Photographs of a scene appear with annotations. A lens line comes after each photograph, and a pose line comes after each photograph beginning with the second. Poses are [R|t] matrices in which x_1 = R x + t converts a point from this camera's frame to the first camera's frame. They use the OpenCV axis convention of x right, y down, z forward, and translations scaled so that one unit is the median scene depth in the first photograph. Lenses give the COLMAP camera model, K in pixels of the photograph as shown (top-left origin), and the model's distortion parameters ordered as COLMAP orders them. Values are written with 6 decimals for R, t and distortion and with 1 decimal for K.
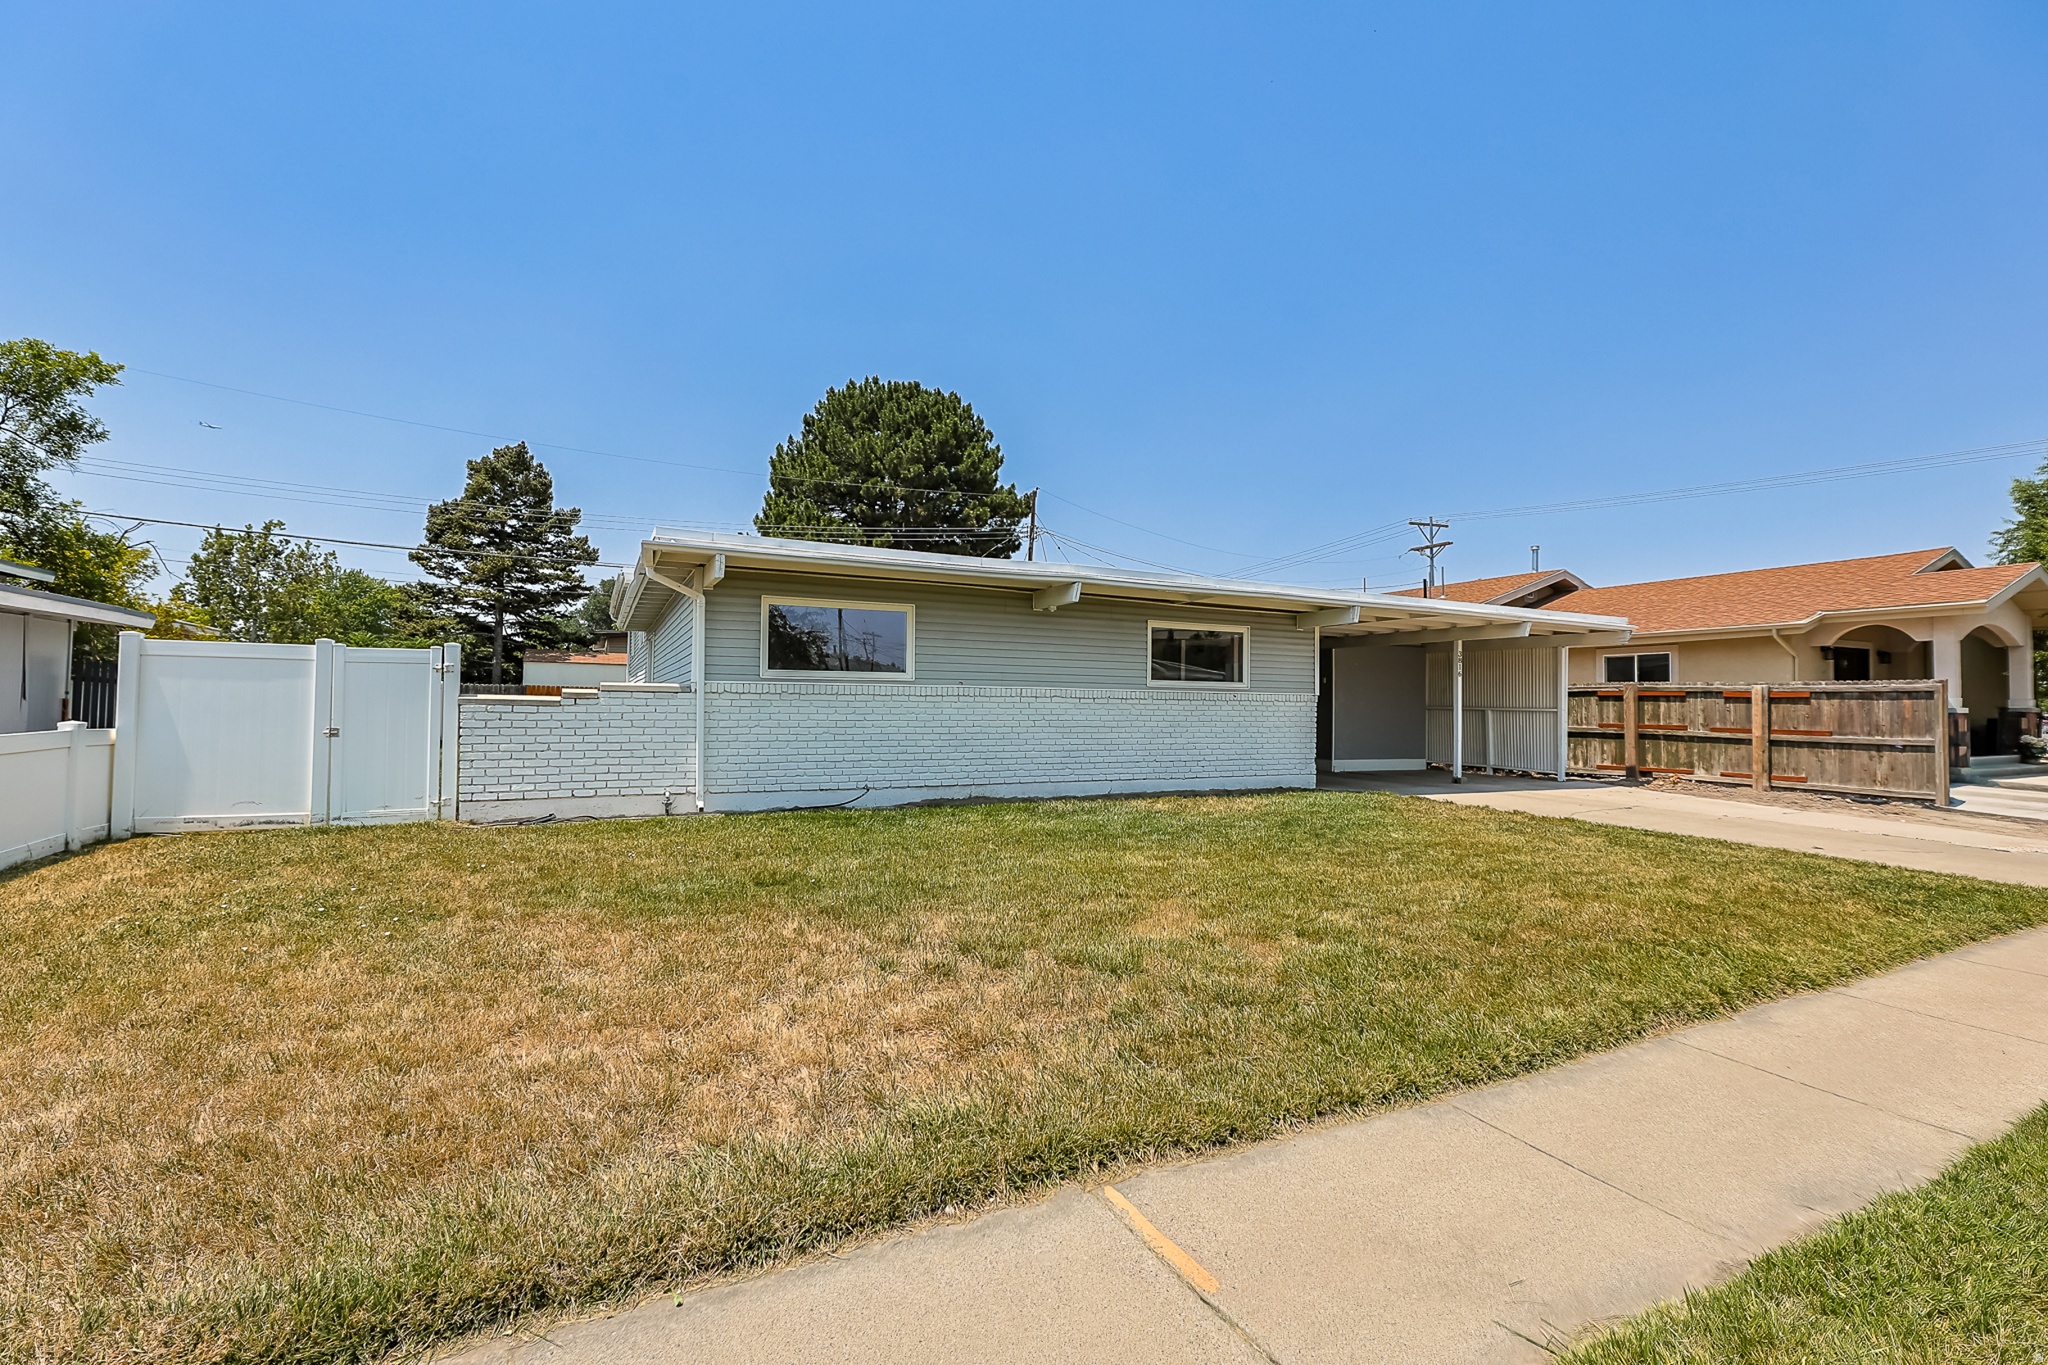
lens RADIAL K [[877.5, 0, 1030.8], [0, 877.5, 683.7], [0, 0, 1]] dist [-0.001249, -0.000221]
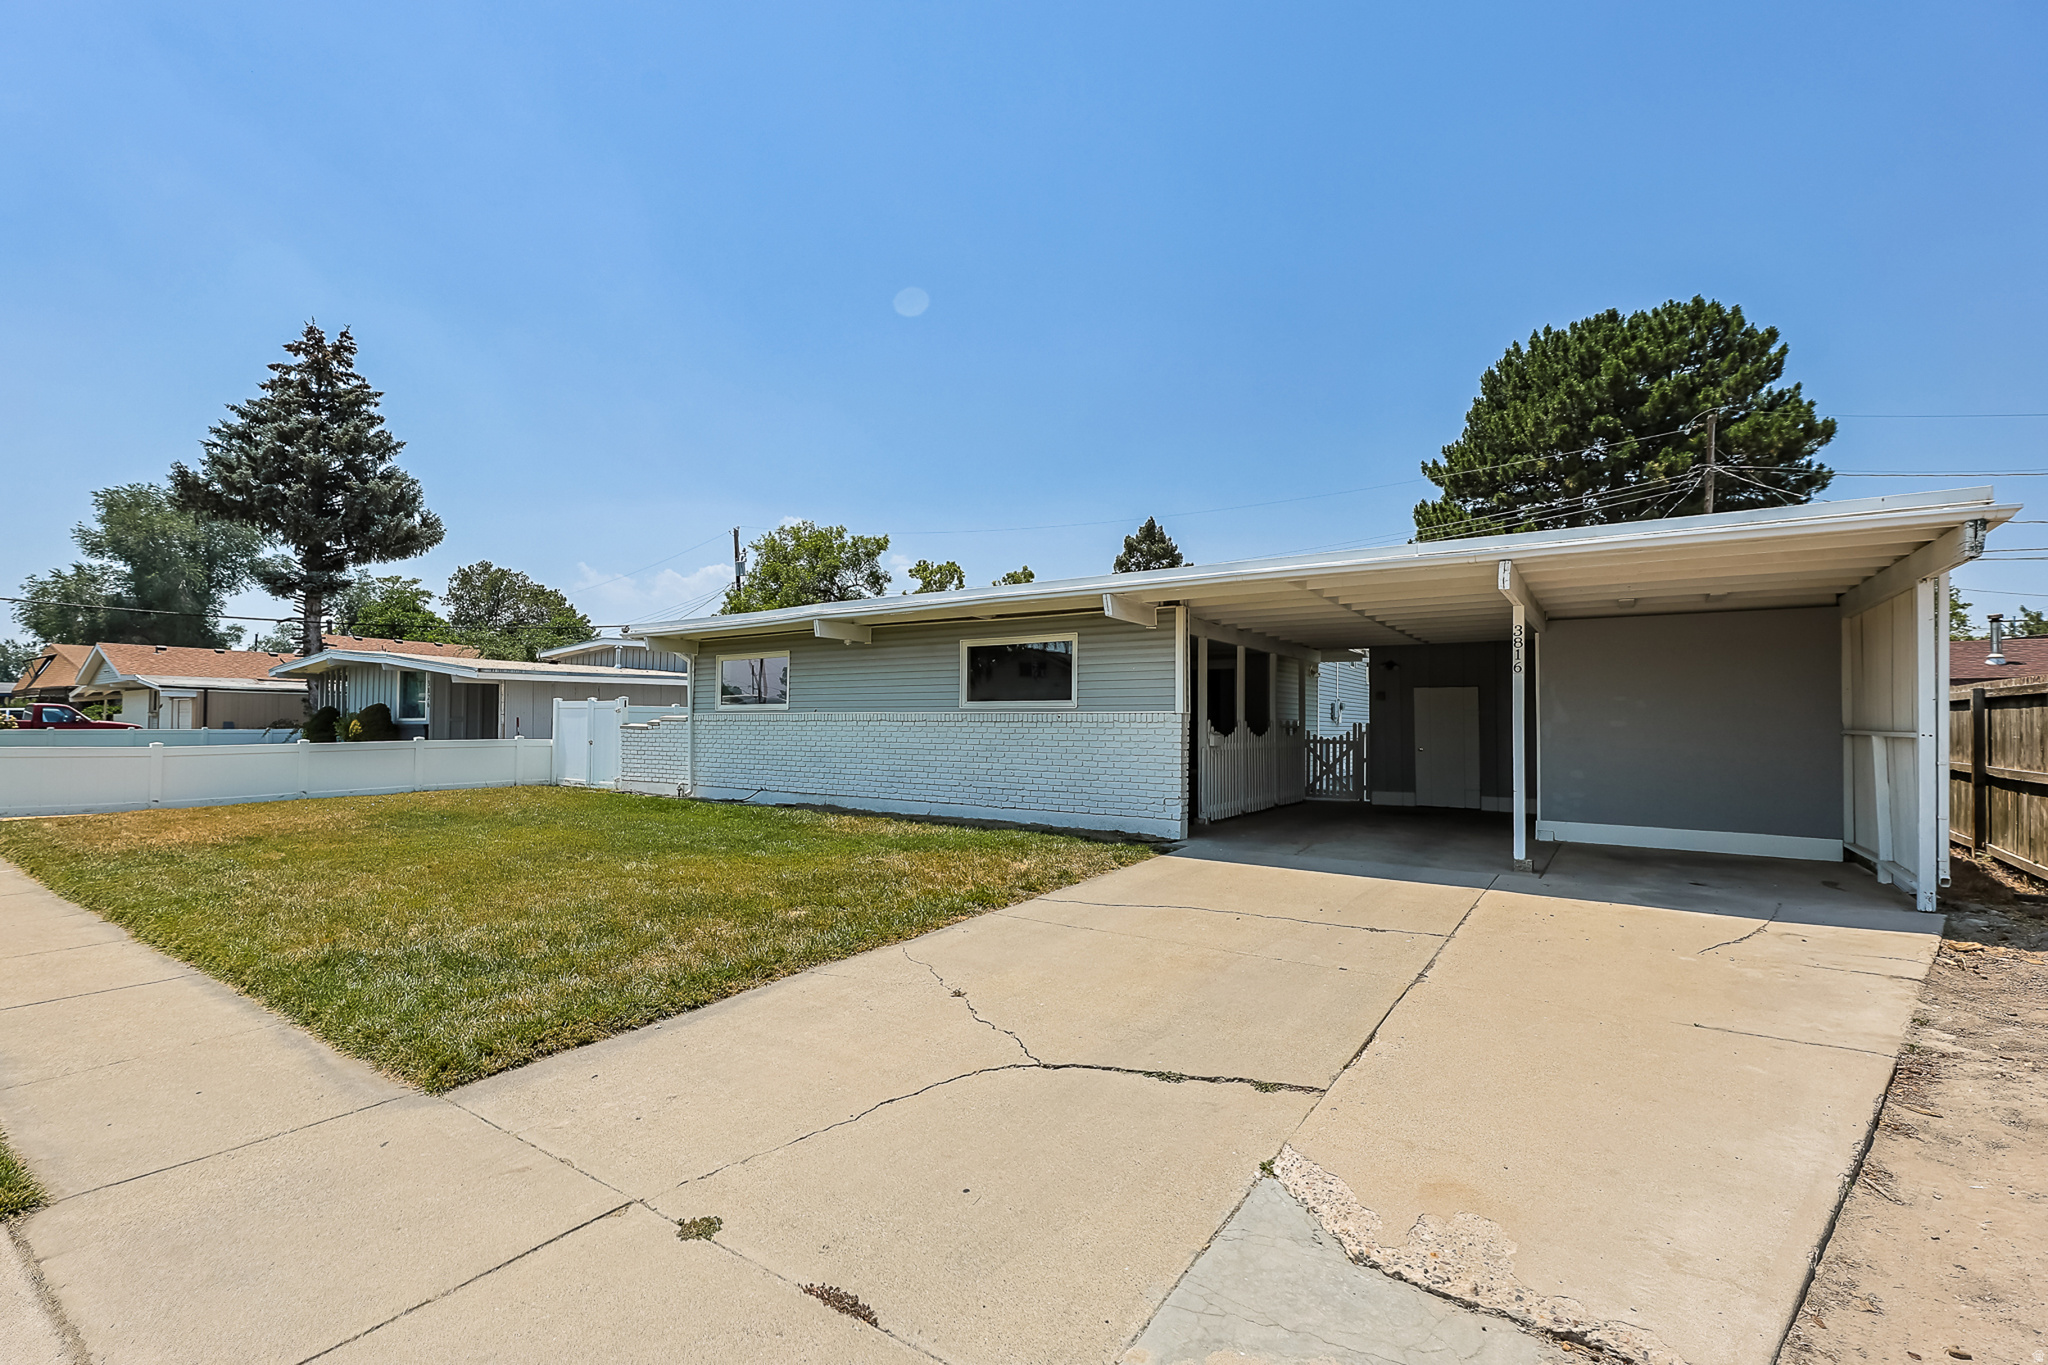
lens RADIAL K [[916.5, 0, 1017.8], [0, 916.5, 724.5], [0, 0, 1]] dist [0.000446, -0.000021]
pose [[0.465086, -0.011520, -0.885190, 1.019583], [0.020516, 0.999787, -0.002232, 0.023392], [0.885028, -0.017122, 0.465223, 0.563725]]
